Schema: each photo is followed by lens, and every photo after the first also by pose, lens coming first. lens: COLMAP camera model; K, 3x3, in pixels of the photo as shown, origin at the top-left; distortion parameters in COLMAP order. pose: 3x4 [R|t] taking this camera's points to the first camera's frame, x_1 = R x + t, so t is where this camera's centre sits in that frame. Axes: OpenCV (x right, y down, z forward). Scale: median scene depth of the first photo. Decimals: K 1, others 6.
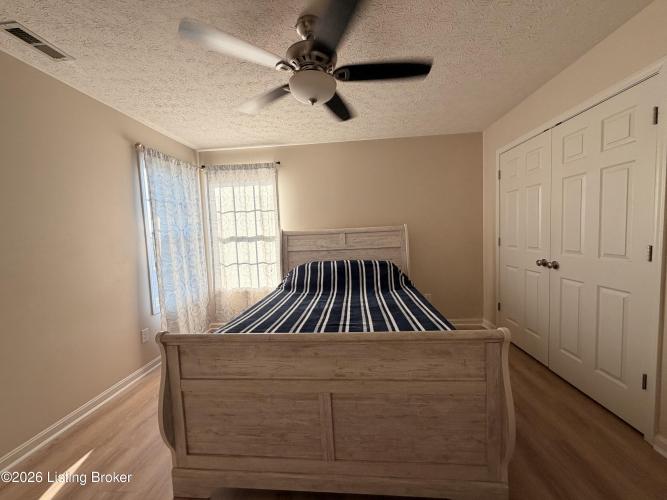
lens RADIAL K [[264.7, 0, 334.7], [0, 264.7, 250.6], [0, 0, 1]] dist [-0.002235, 0.000083]
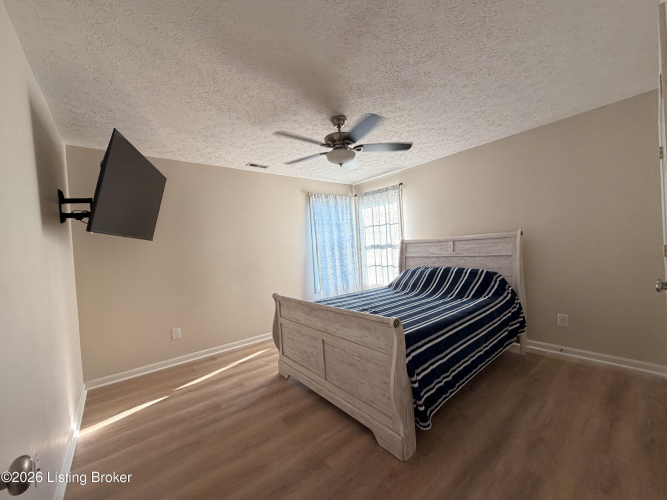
lens RADIAL K [[264.7, 0, 333.8], [0, 264.7, 250.7], [0, 0, 1]] dist [-0.002235, 0.000083]
pose [[0.694067, 0.008480, -0.719860, 0.465409], [-0.017221, 0.999840, -0.004825, -0.014058], [0.719704, 0.015746, 0.694102, -0.061820]]
